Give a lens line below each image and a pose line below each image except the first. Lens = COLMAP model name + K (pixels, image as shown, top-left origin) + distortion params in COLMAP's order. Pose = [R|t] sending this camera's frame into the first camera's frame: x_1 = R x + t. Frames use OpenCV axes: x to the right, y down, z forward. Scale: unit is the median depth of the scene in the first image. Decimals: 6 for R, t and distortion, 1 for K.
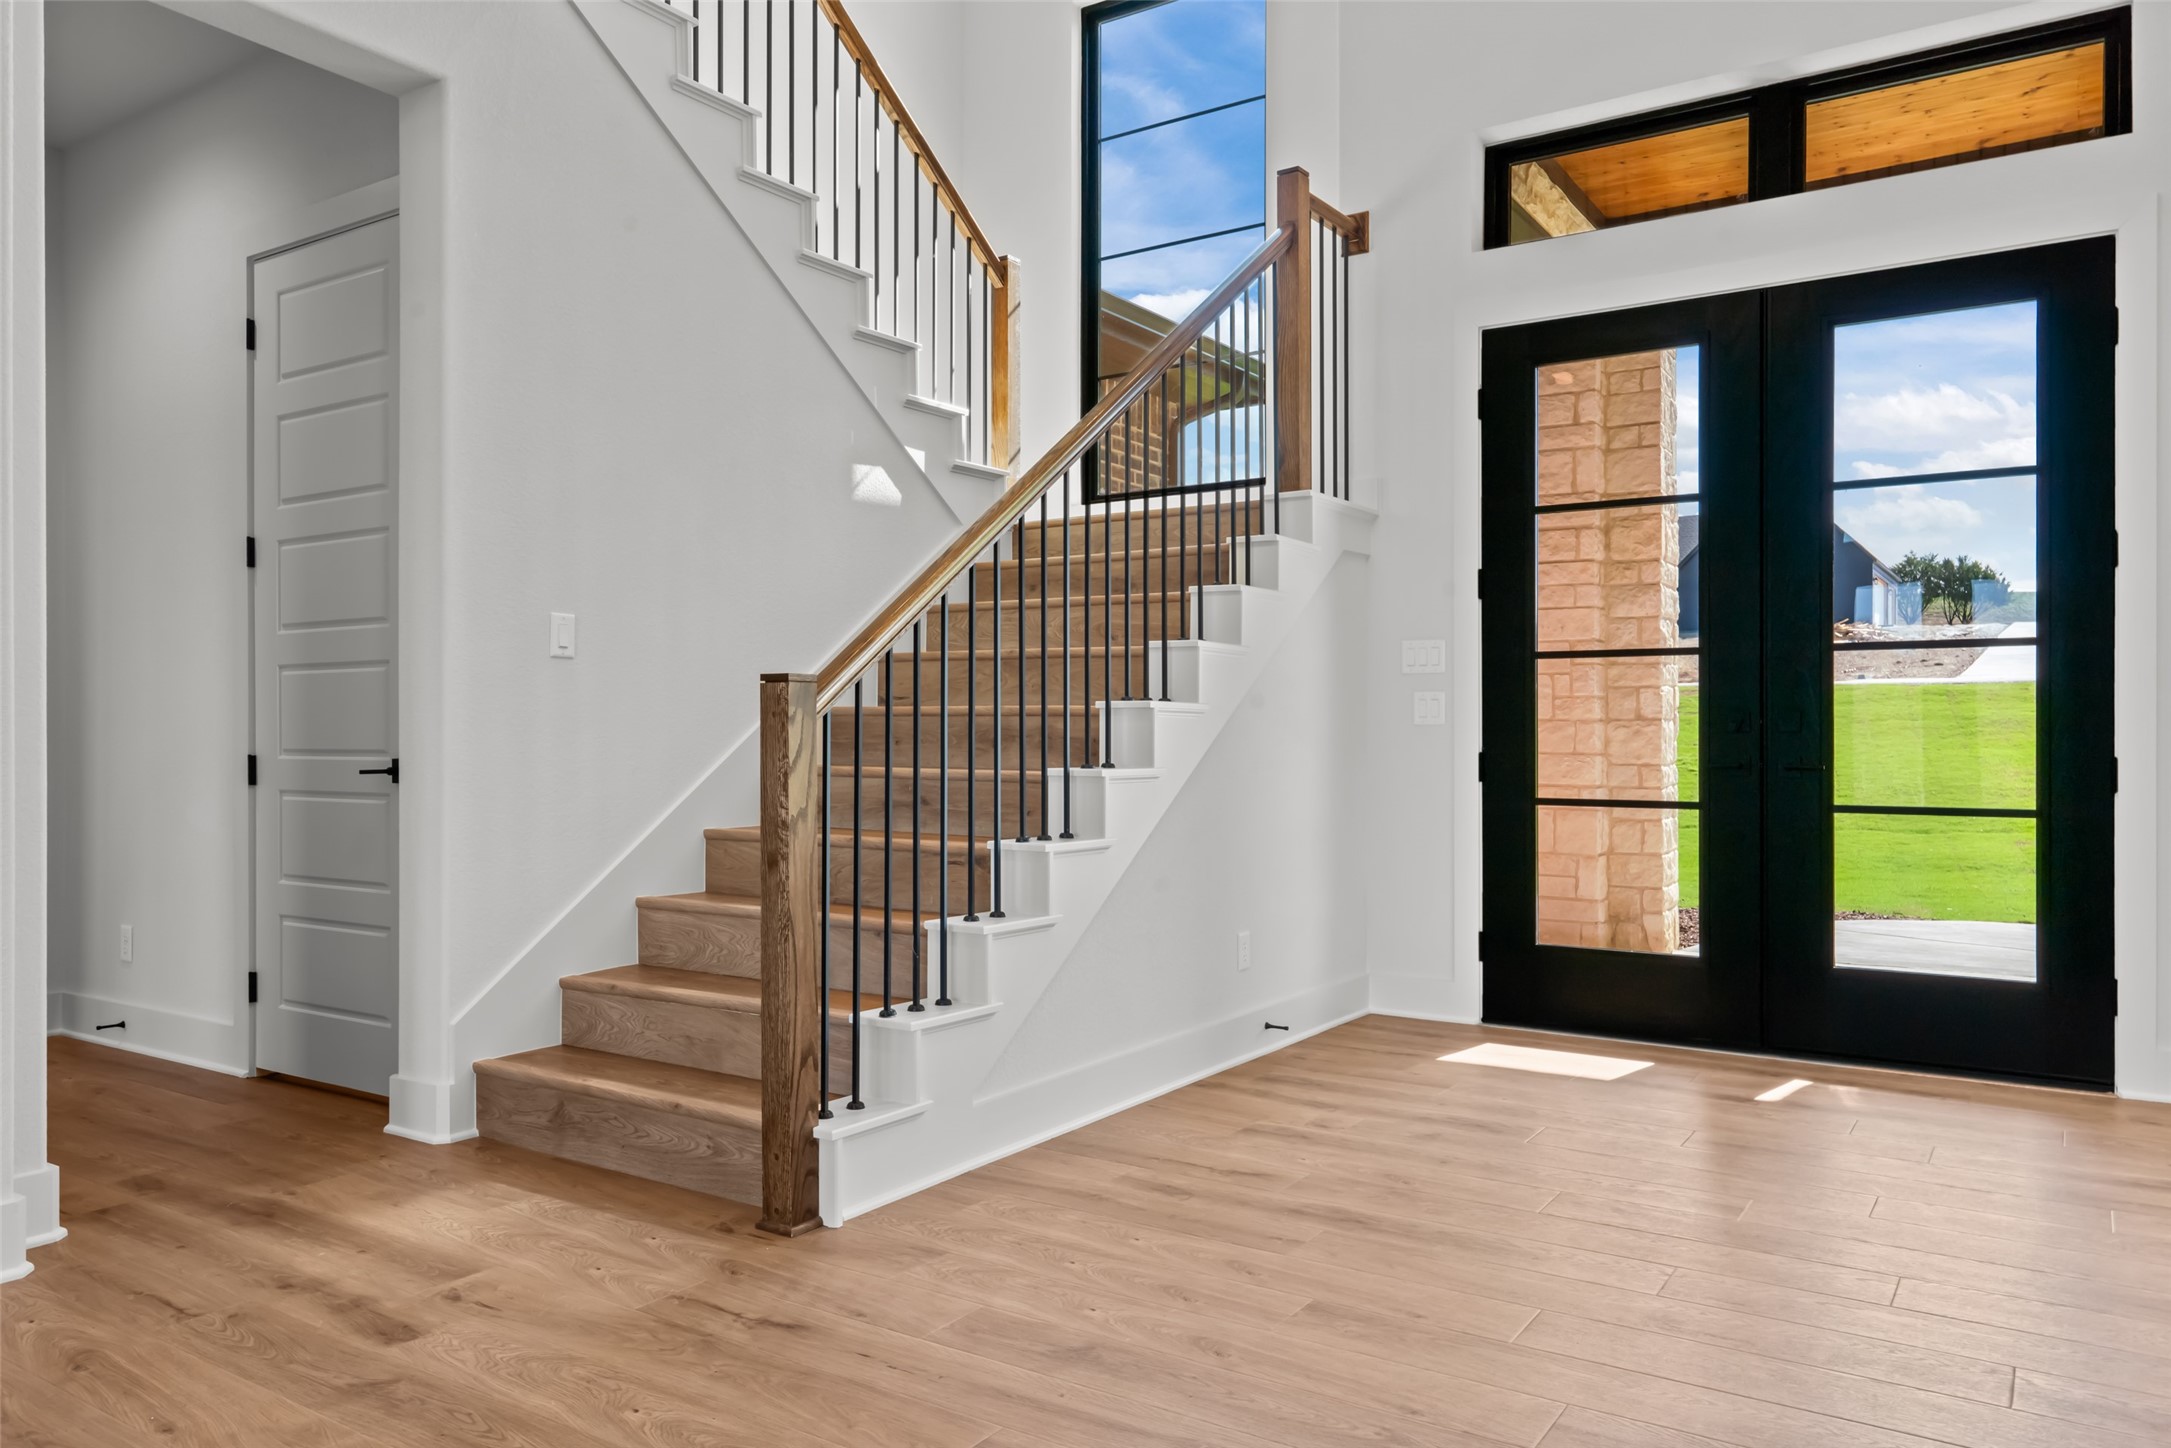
lens RADIAL K [[1489.4, 0, 1083.8], [0, 1489.4, 739.3], [0, 0, 1]] dist [0.004133, 0.000028]
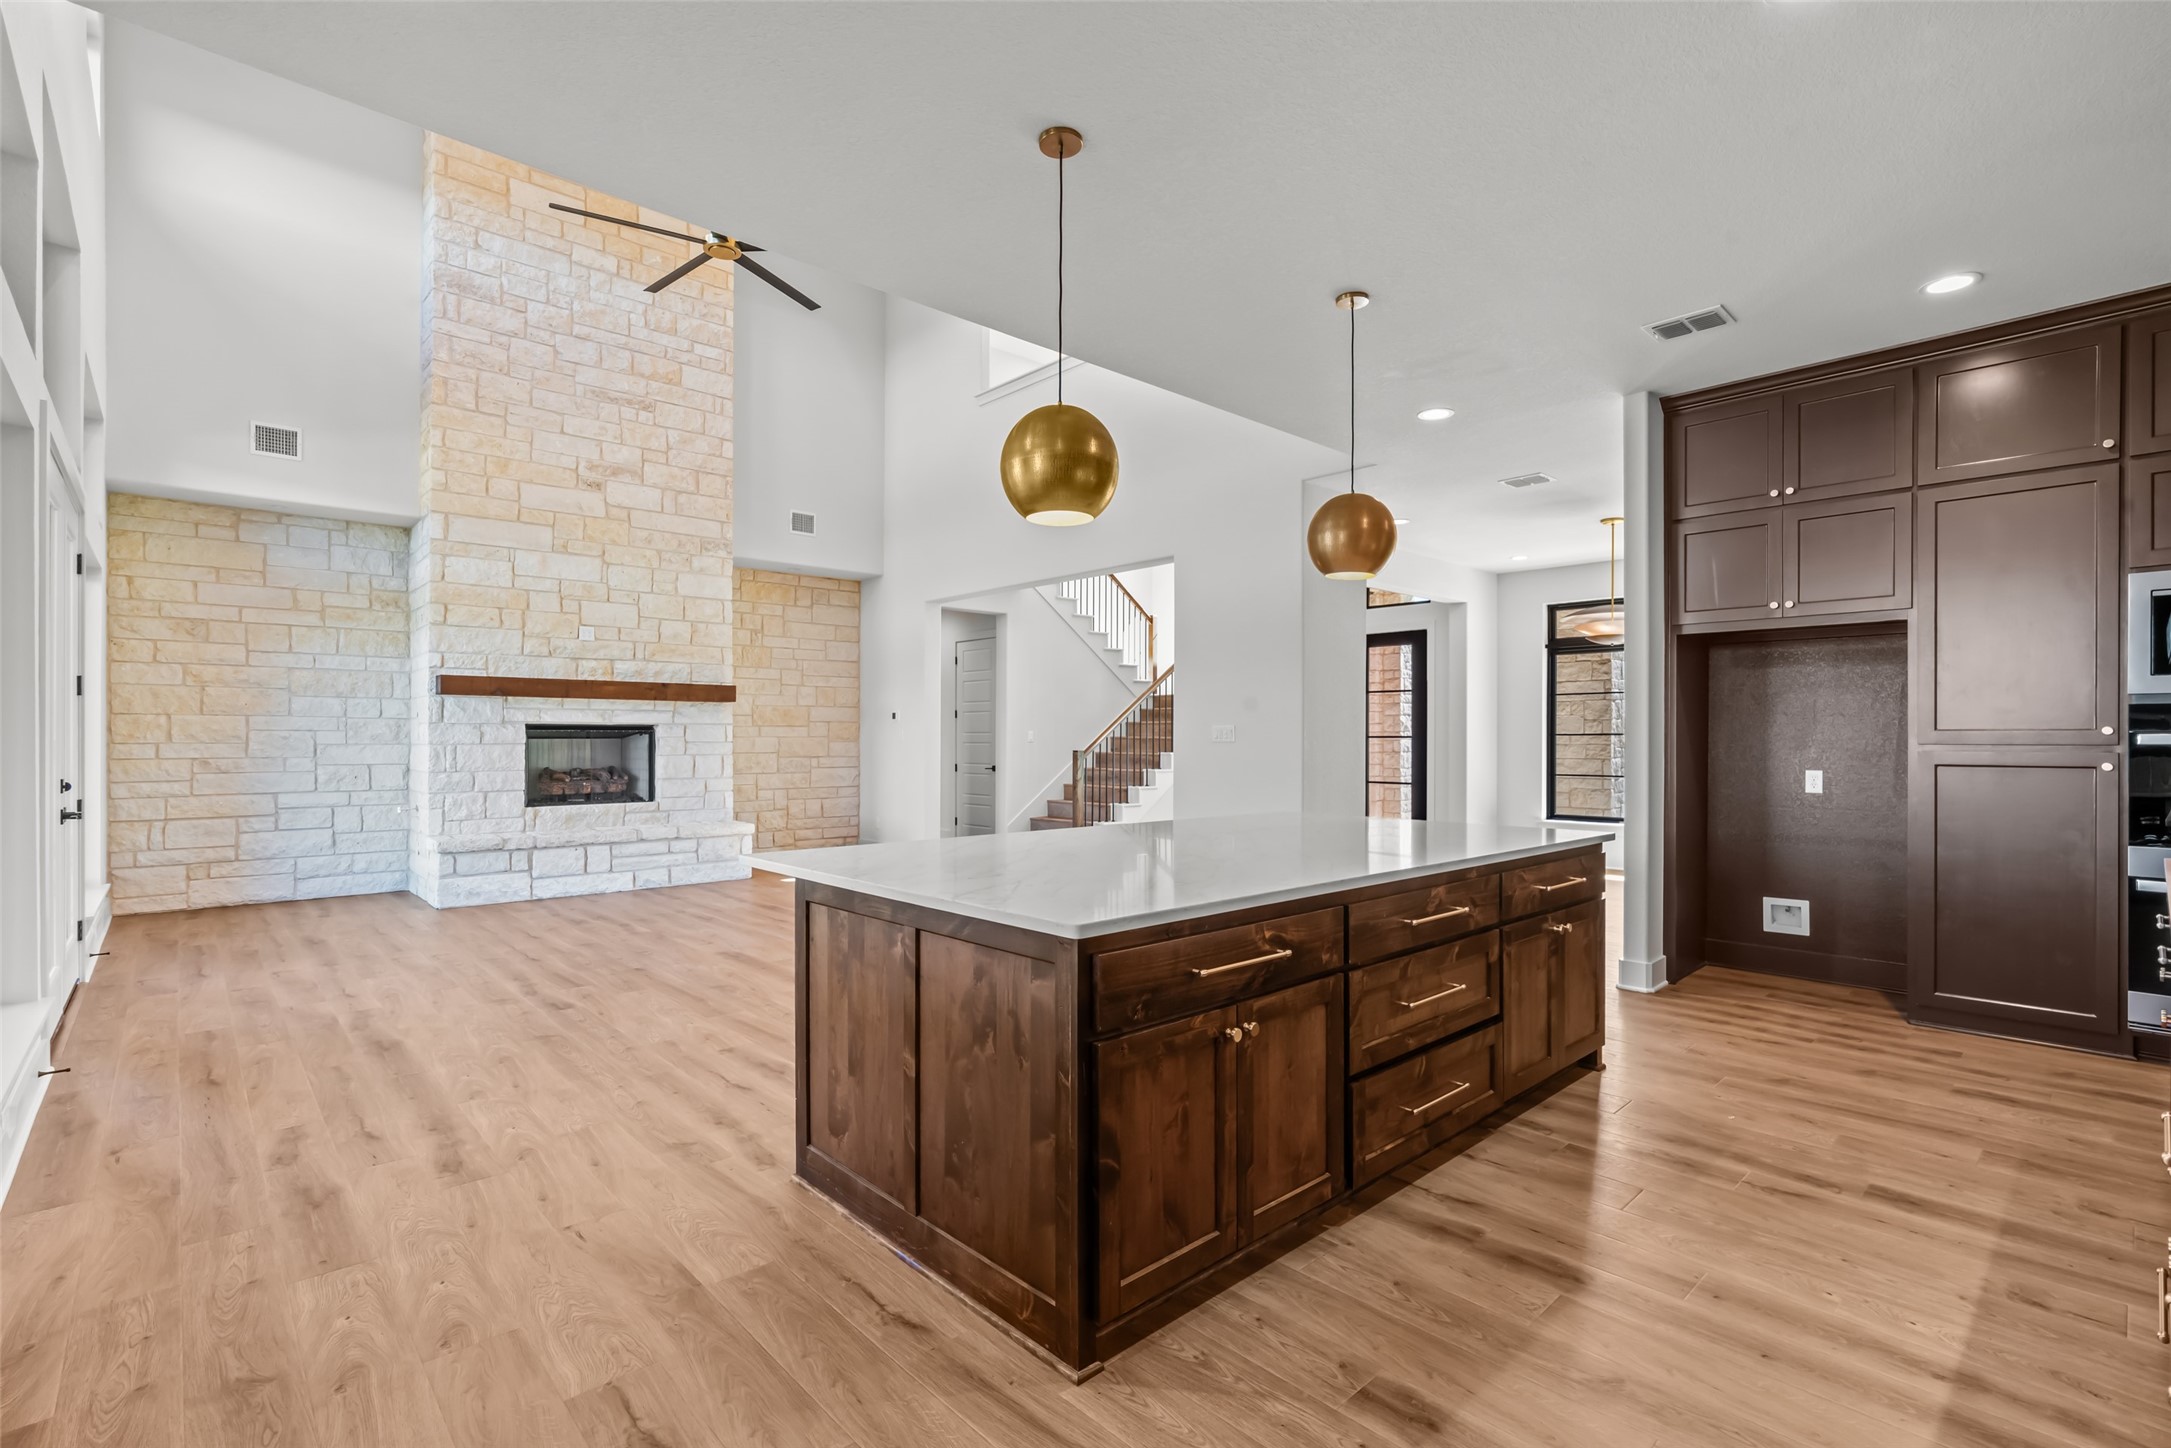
lens RADIAL K [[988.6, 0, 1088.0], [0, 988.6, 732.0], [0, 0, 1]] dist [-0.012682, 0.006336]
pose [[0.971925, 0.000288, -0.235292, 0.427362], [-0.003471, 0.999908, -0.013117, -0.043291], [0.235266, 0.013565, 0.971836, -1.538793]]
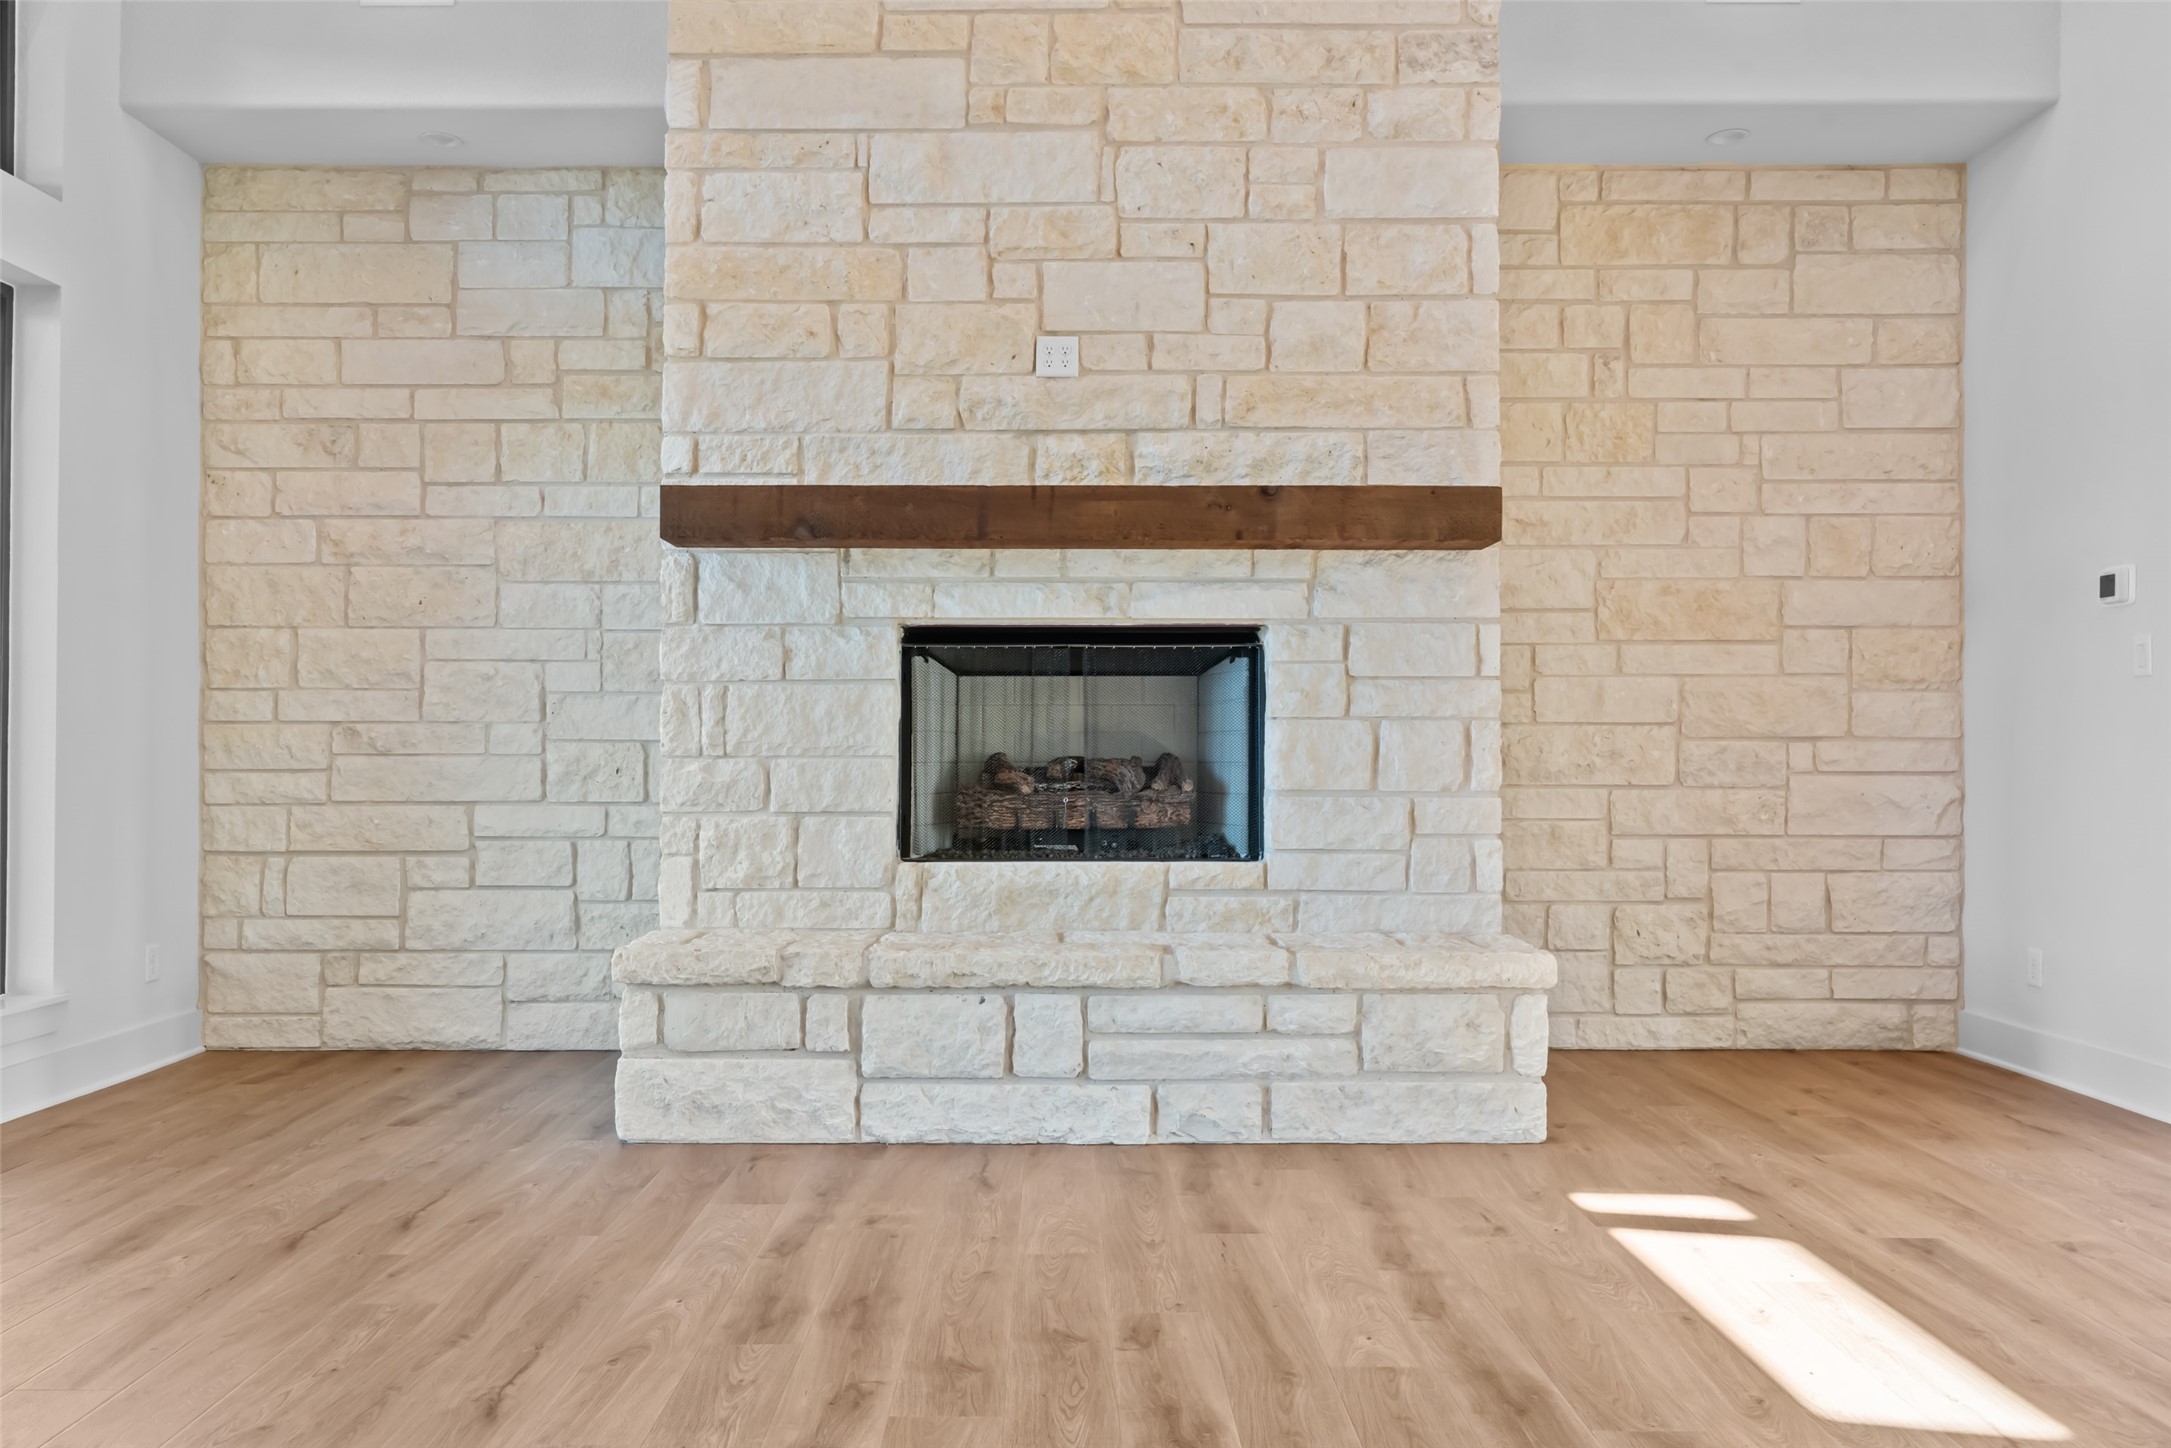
lens RADIAL K [[1549.0, 0, 1055.3], [0, 1549.0, 736.0], [0, 0, 1]] dist [0.002420, 0.002710]
pose [[0.551036, -0.004700, -0.834468, -0.115163], [-0.008126, 0.999907, -0.010997, 0.004263], [0.834442, 0.012840, 0.550946, -0.479536]]
